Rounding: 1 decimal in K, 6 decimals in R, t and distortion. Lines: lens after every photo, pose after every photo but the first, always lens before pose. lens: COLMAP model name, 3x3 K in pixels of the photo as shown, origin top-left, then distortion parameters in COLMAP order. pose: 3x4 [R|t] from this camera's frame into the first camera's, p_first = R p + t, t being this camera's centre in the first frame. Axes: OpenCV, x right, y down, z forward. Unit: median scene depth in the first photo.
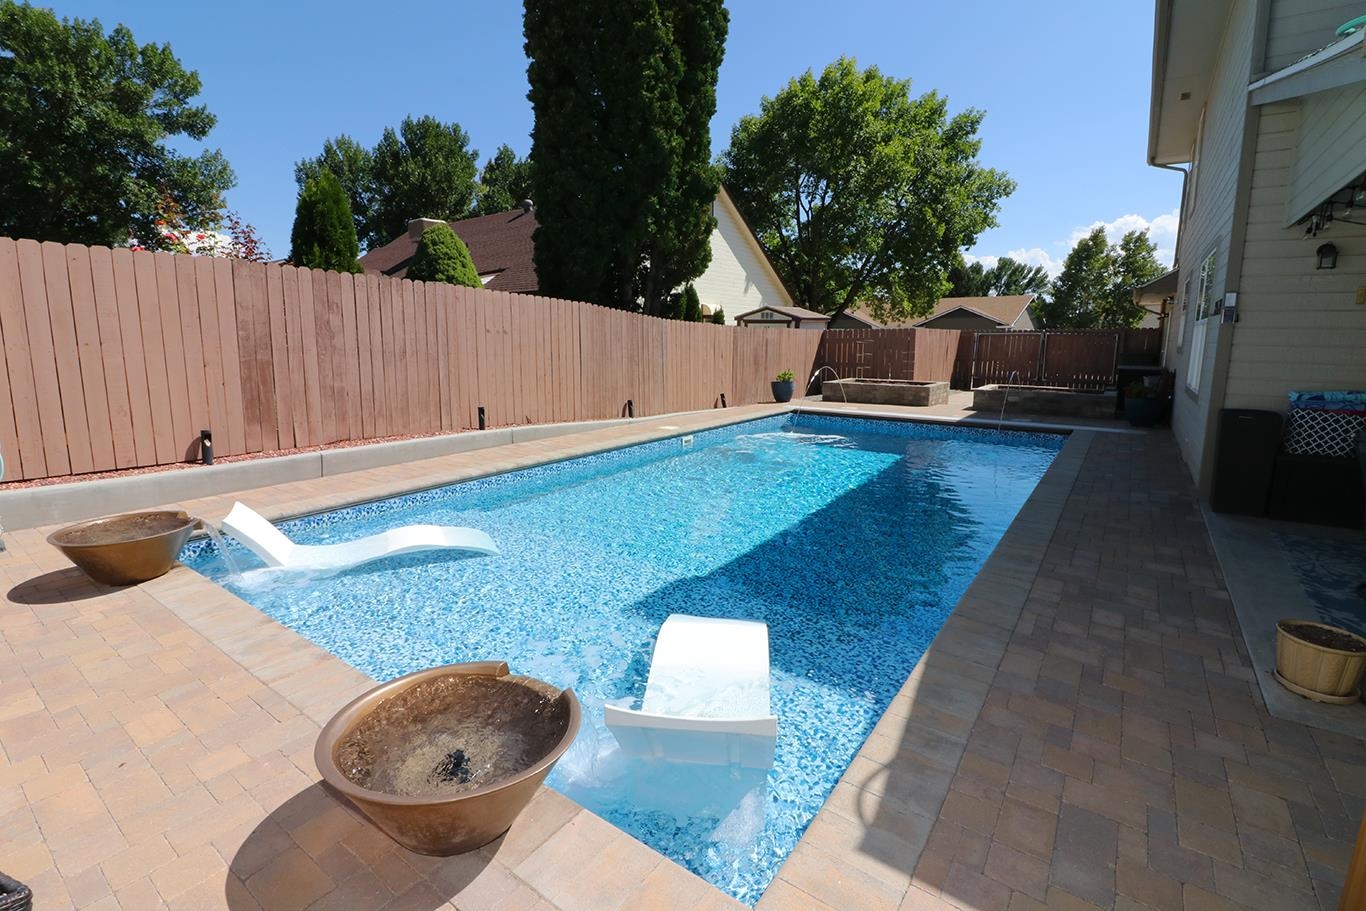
lens RADIAL K [[630.9, 0, 688.3], [0, 630.9, 442.1], [0, 0, 1]] dist [-0.012130, -0.006179]
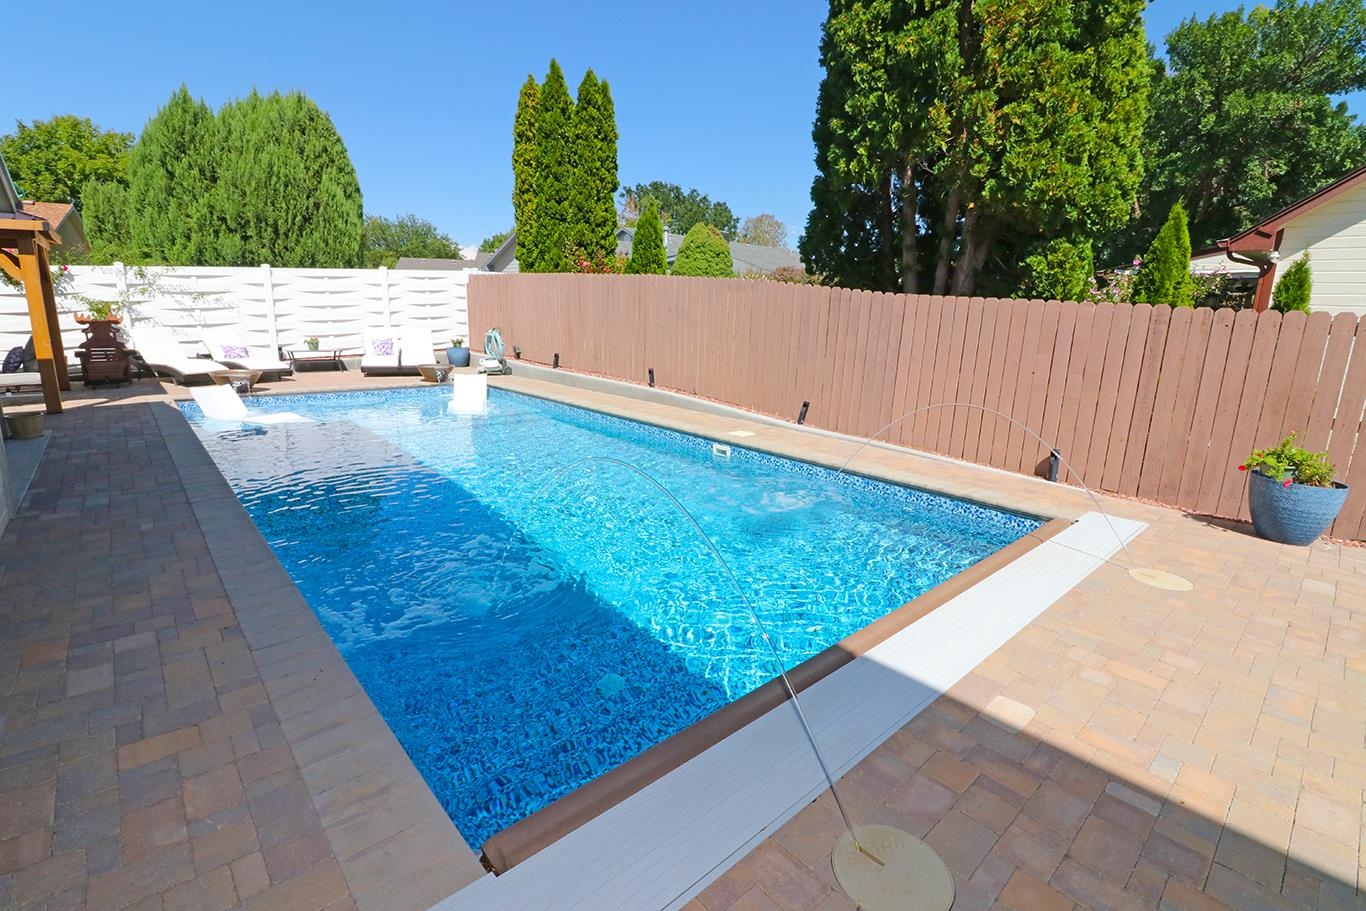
lens RADIAL K [[630.9, 0, 678.2], [0, 630.9, 448.7], [0, 0, 1]] dist [-0.012130, -0.006179]
pose [[-0.224496, 0.203139, -0.953067, 0.161337], [-0.184589, 0.951459, 0.246277, -0.040056], [0.956832, 0.231214, -0.176102, 0.236991]]
